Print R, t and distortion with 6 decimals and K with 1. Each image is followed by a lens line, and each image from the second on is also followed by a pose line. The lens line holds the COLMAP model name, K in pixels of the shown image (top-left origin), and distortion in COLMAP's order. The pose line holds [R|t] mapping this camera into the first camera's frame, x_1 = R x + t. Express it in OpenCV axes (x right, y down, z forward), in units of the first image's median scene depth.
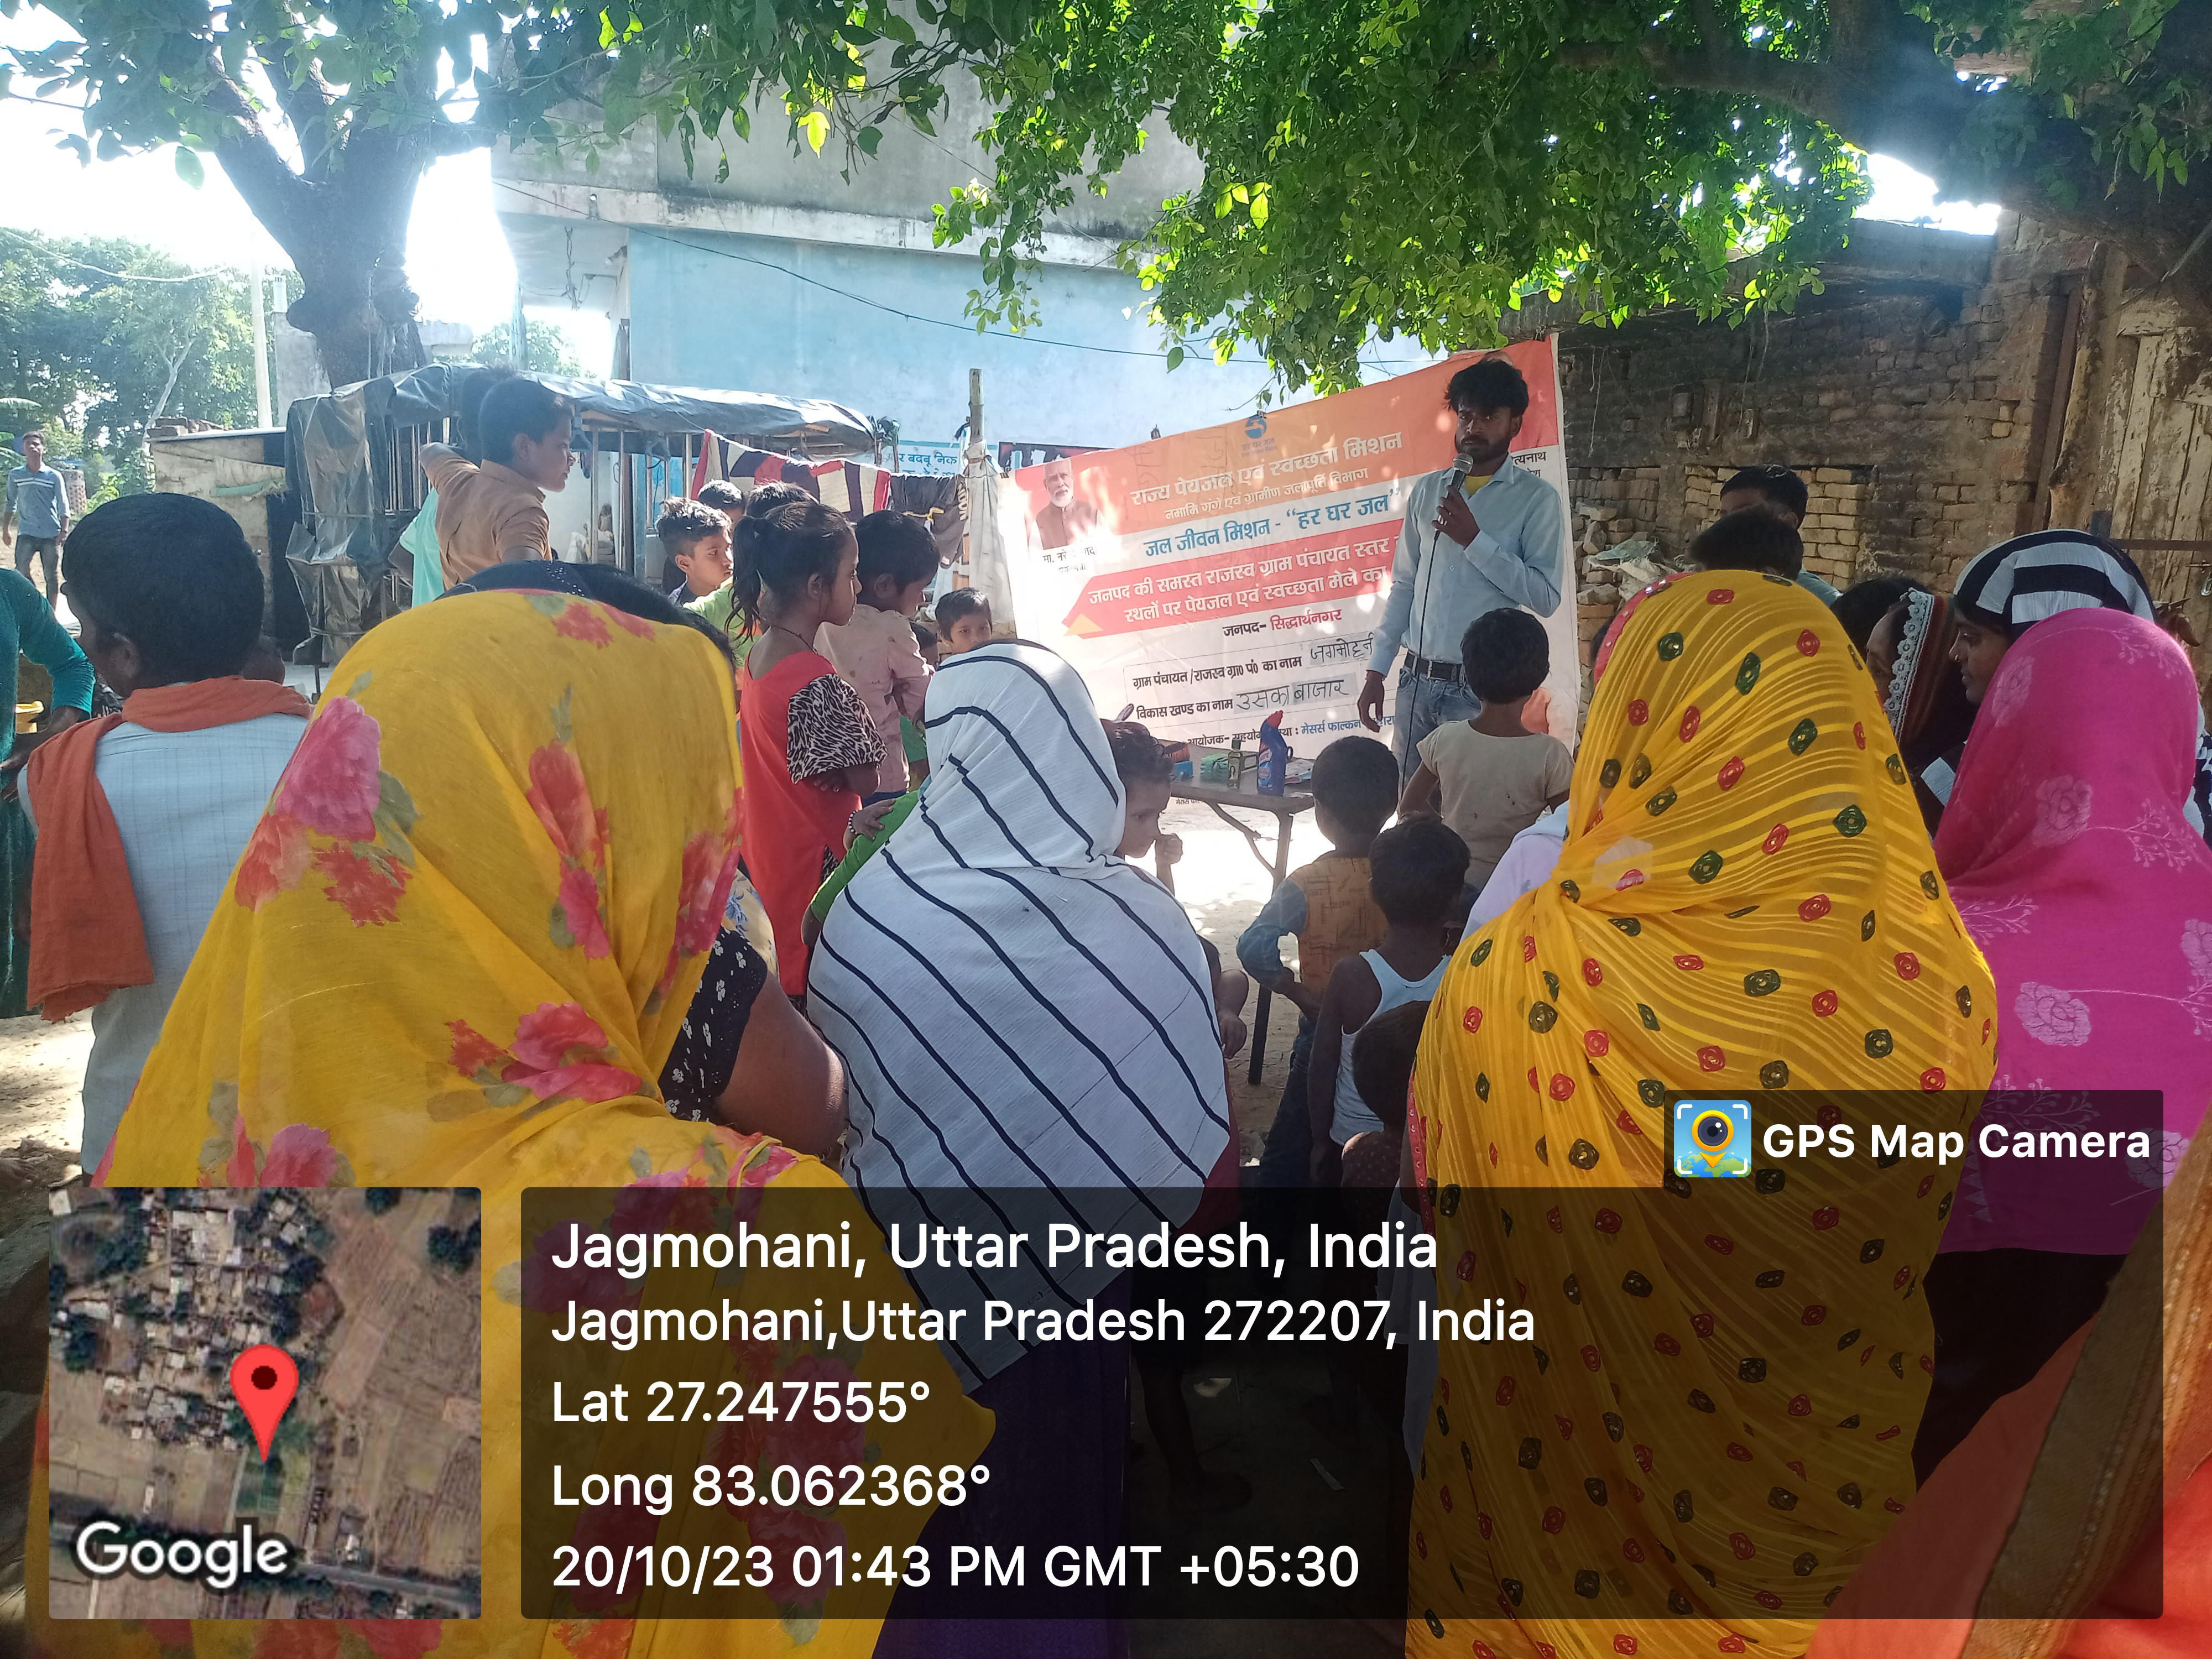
lens RADIAL K [[1925.6, 0, 1094.7], [0, 1925.6, 937.0], [0, 0, 1]] dist [0.074036, -0.133558]
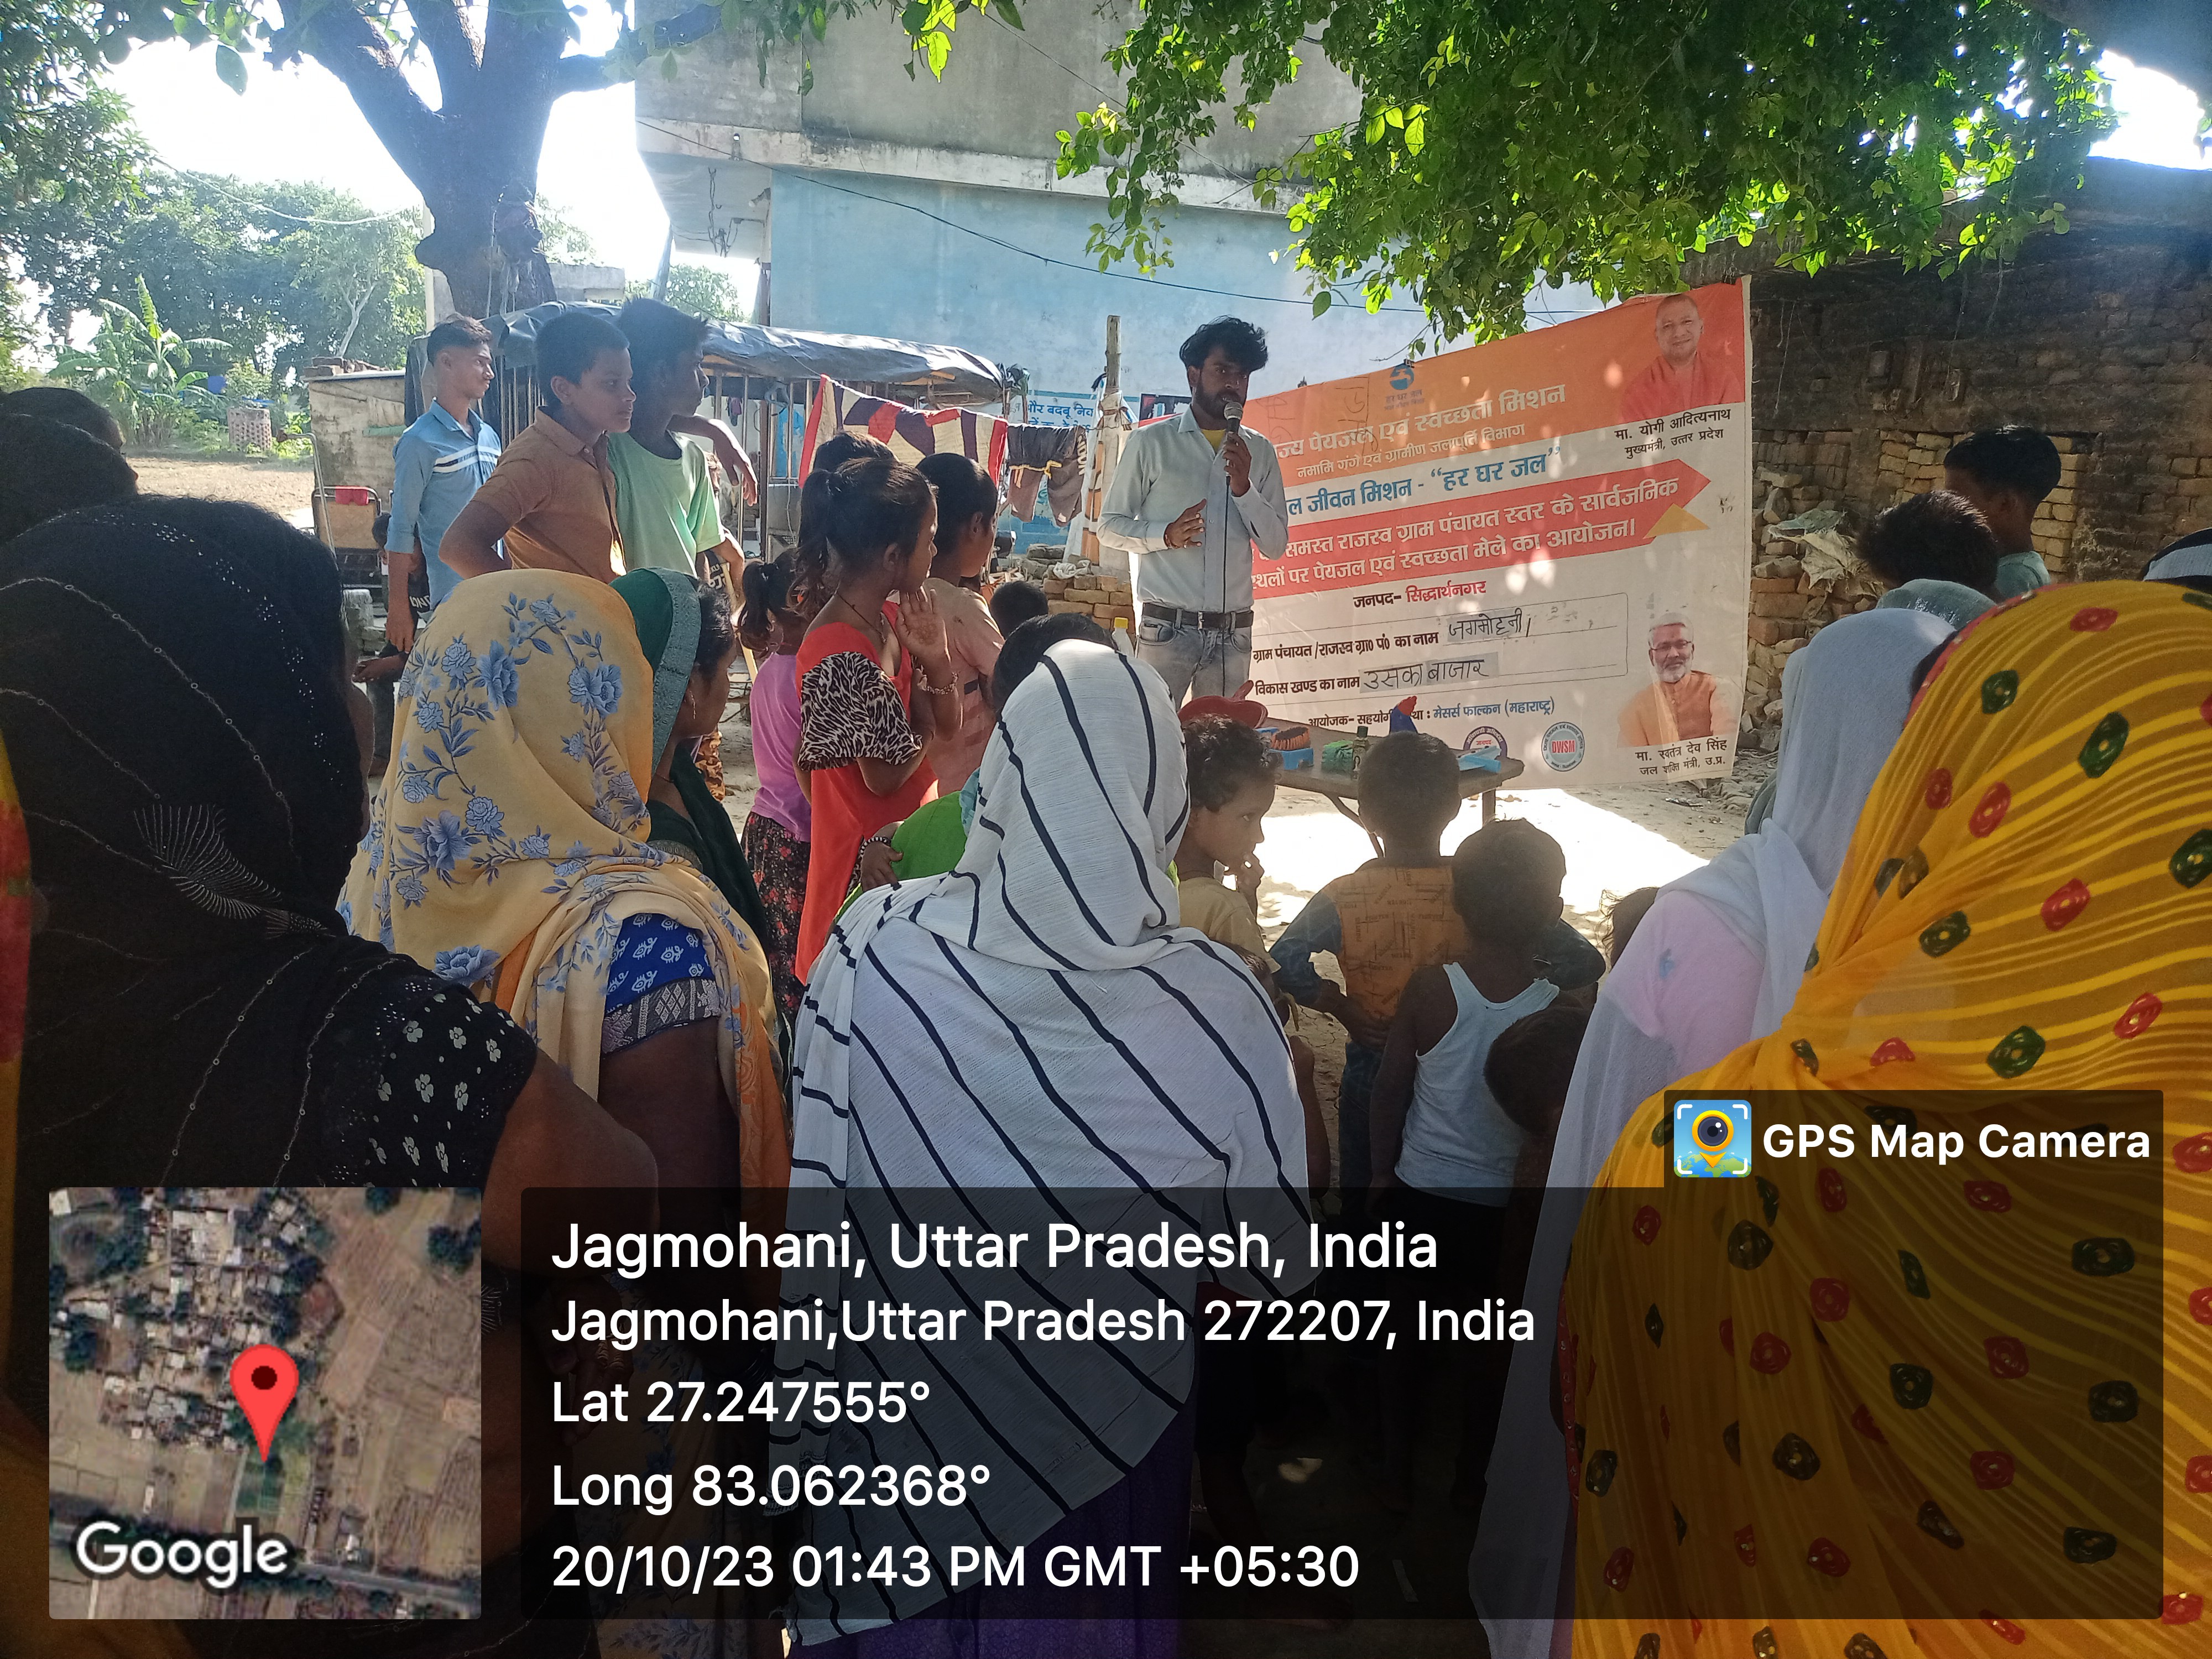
lens RADIAL K [[1603.0, 0, 1137.0], [0, 1603.0, 835.9], [0, 0, 1]] dist [0.057904, -0.070630]
pose [[0.994277, 0.041532, -0.098426, 0.040252], [-0.040806, 0.999123, 0.009385, -0.047004], [0.098729, -0.005315, 0.995100, 0.217796]]
